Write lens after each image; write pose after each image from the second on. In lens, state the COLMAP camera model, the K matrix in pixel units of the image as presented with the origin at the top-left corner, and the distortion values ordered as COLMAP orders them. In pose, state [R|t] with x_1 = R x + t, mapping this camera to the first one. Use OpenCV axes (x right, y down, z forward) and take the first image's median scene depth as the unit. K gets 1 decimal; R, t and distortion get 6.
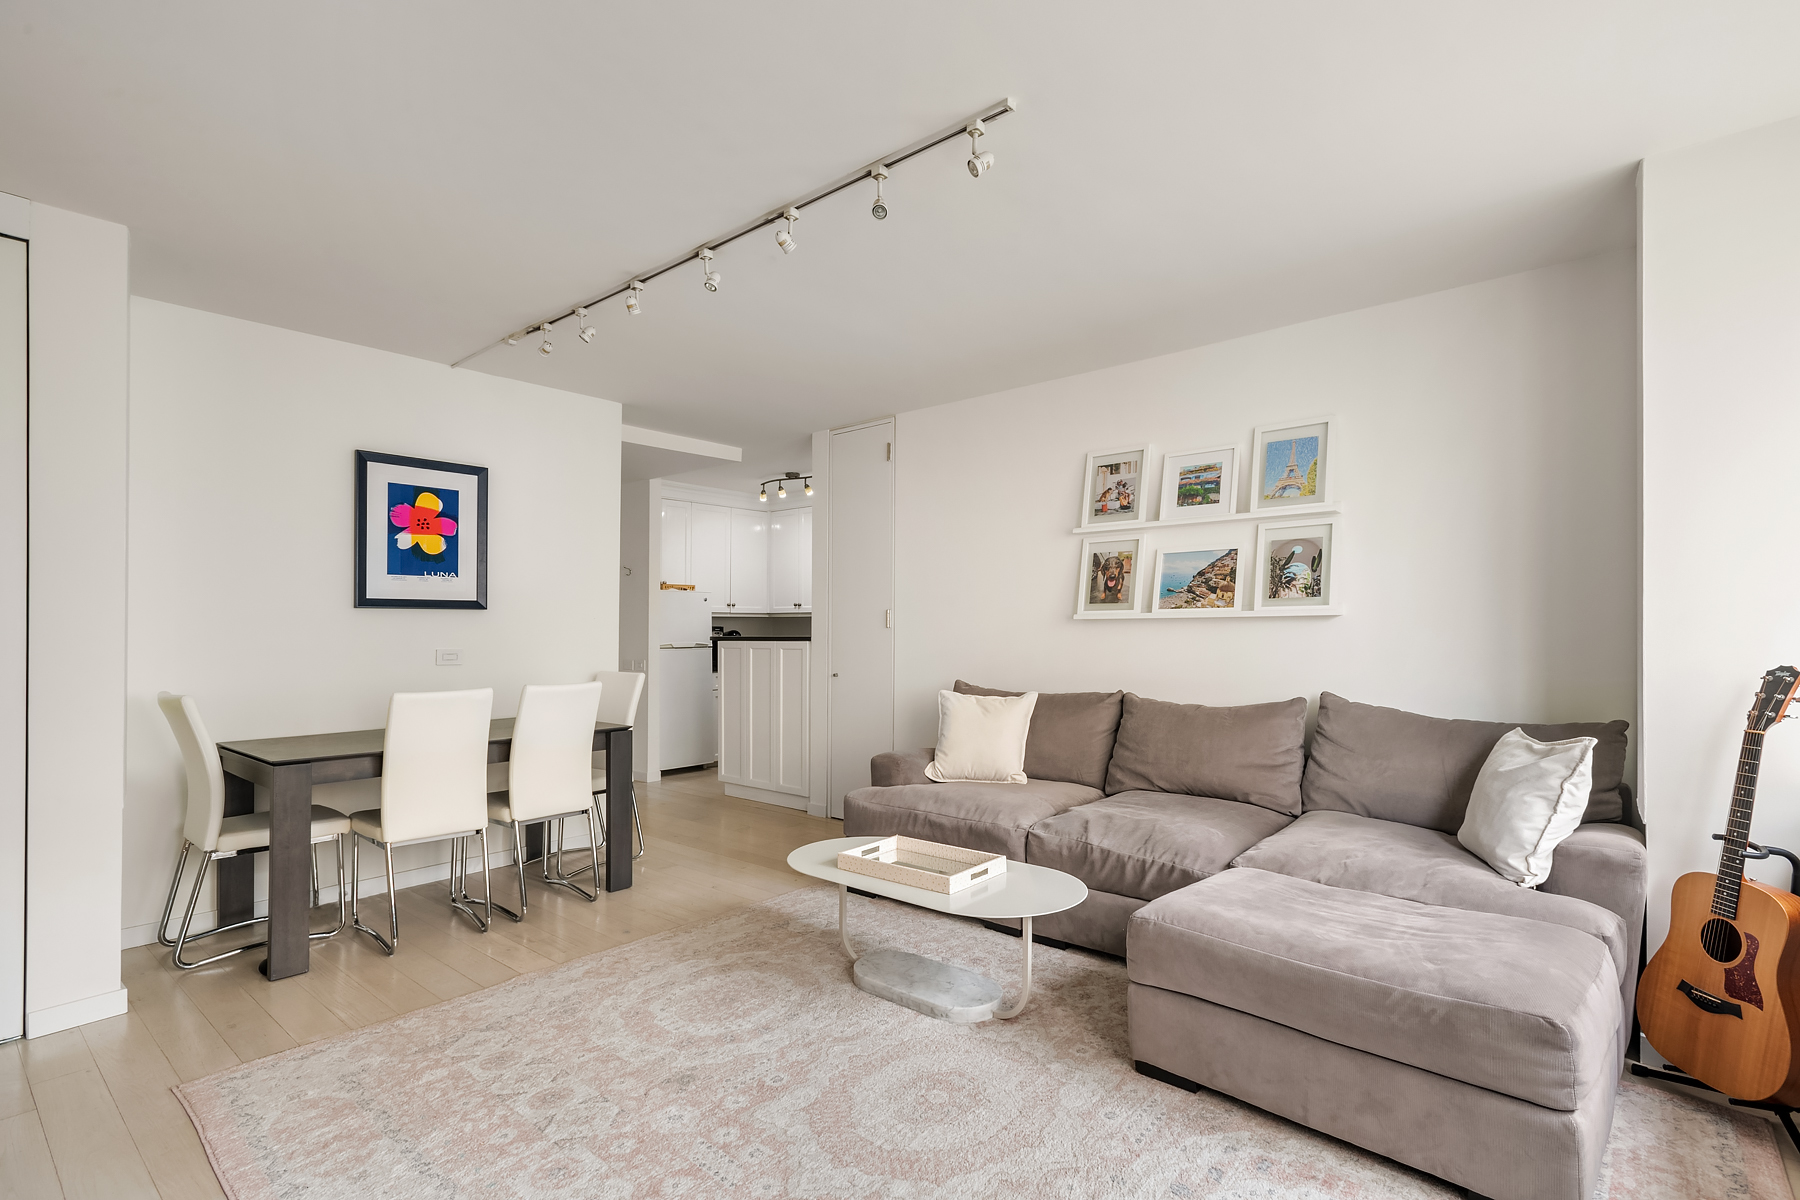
lens RADIAL K [[843.0, 0, 903.2], [0, 843.0, 619.4], [0, 0, 1]] dist [-0.004062, 0.000754]
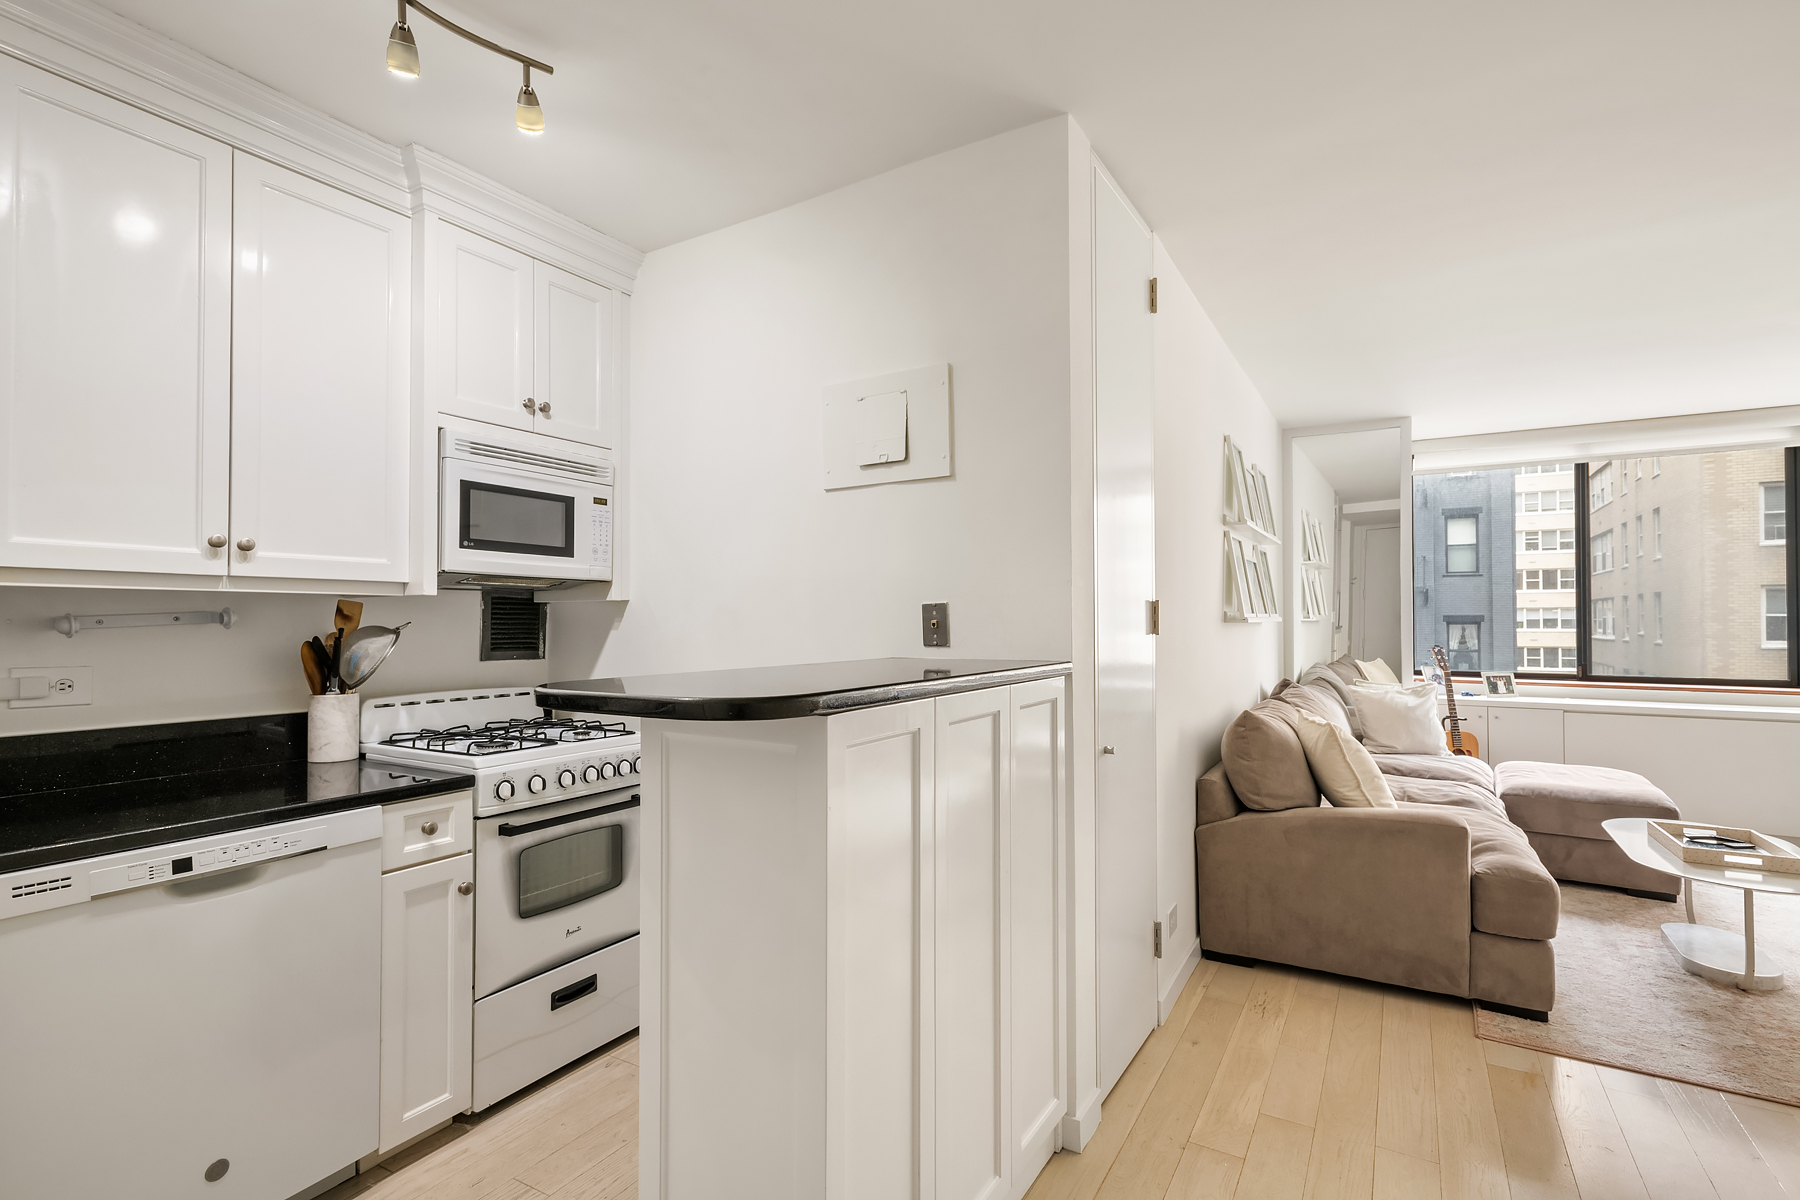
lens RADIAL K [[843.0, 0, 903.2], [0, 843.0, 619.4], [0, 0, 1]] dist [-0.004062, 0.000754]
pose [[-0.160305, 0.007886, 0.987036, -0.666393], [-0.007093, 0.999933, -0.009141, 0.006193], [-0.987042, -0.008466, -0.160238, 1.654355]]
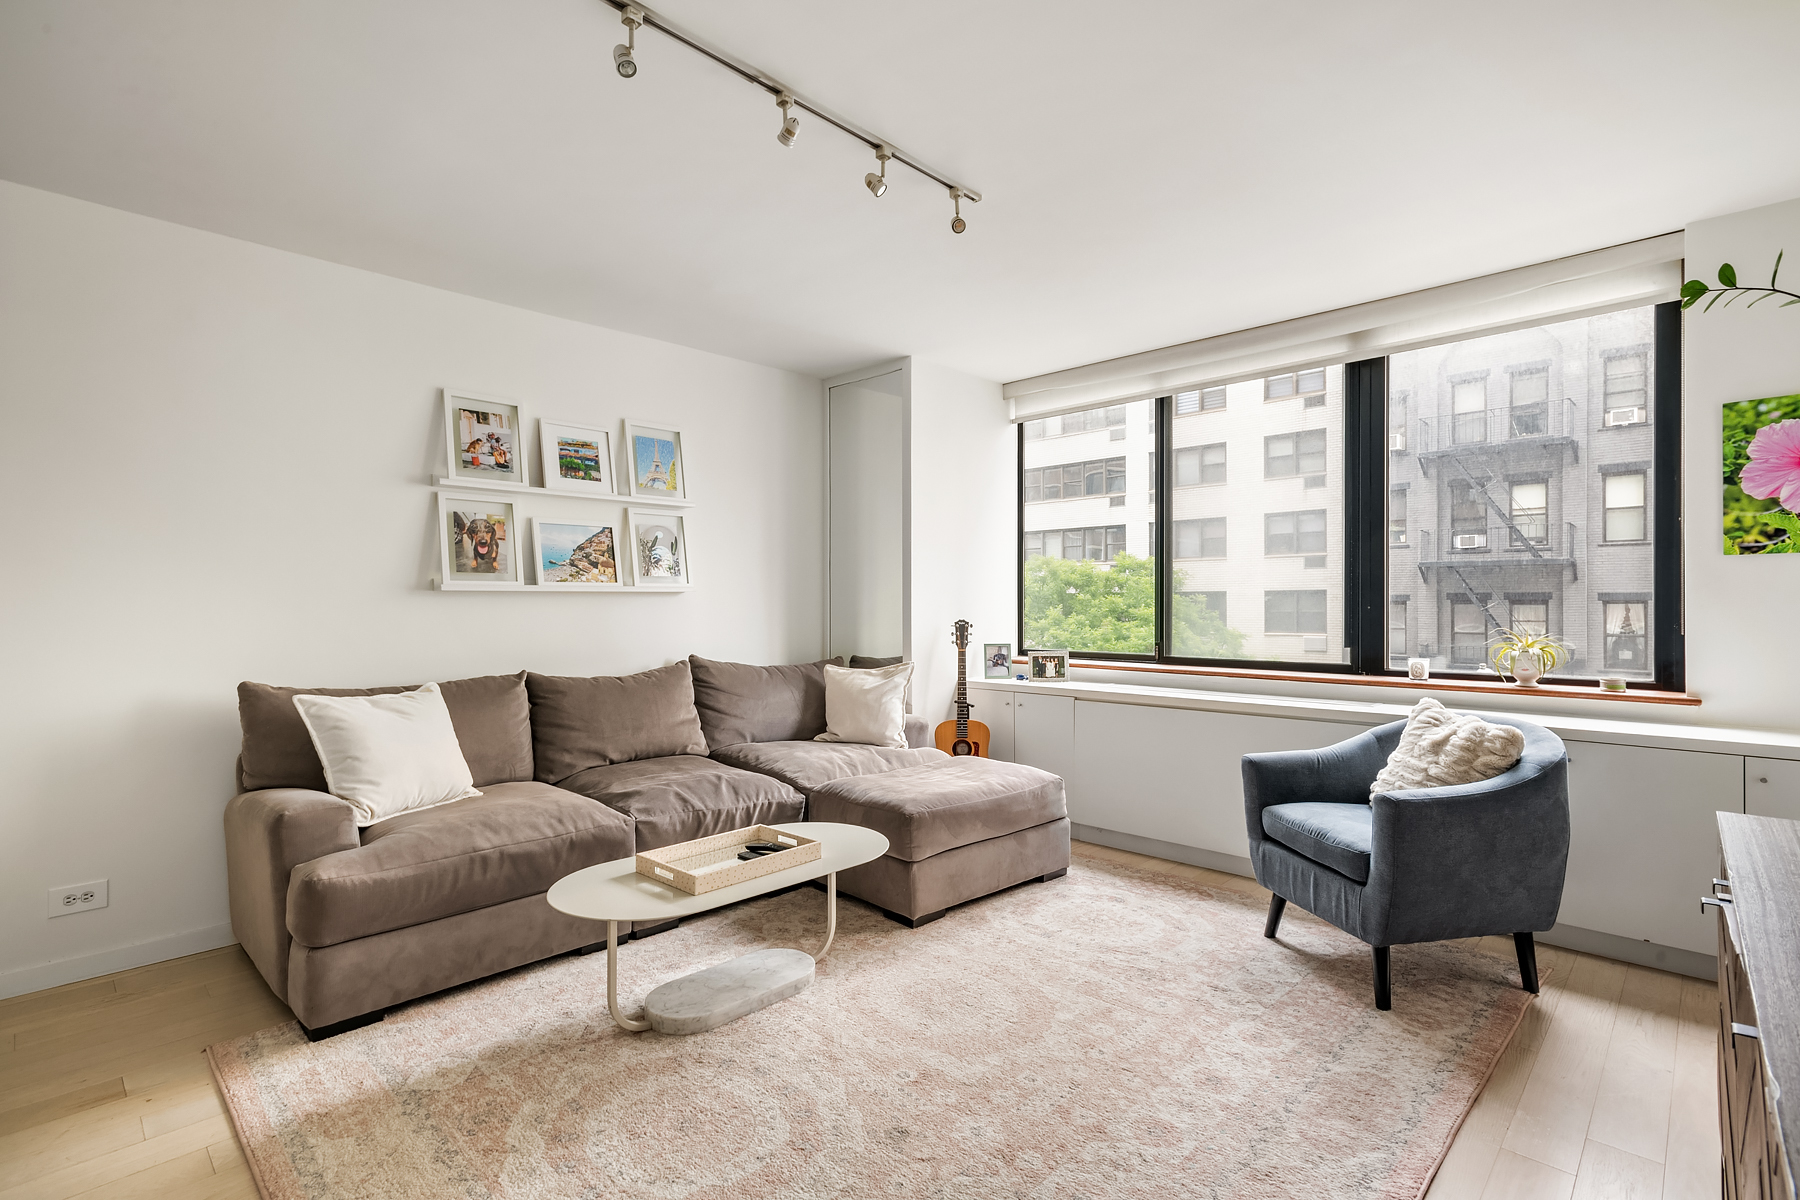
lens RADIAL K [[866.7, 0, 900.0], [0, 866.7, 600.0], [0, 0, 1]] dist [-0.003627, 0.000079]
pose [[0.054356, 0.009460, 0.998477, -0.664700], [-0.007342, 0.999932, -0.009074, 0.014637], [-0.998495, -0.006838, 0.054421, 0.566764]]
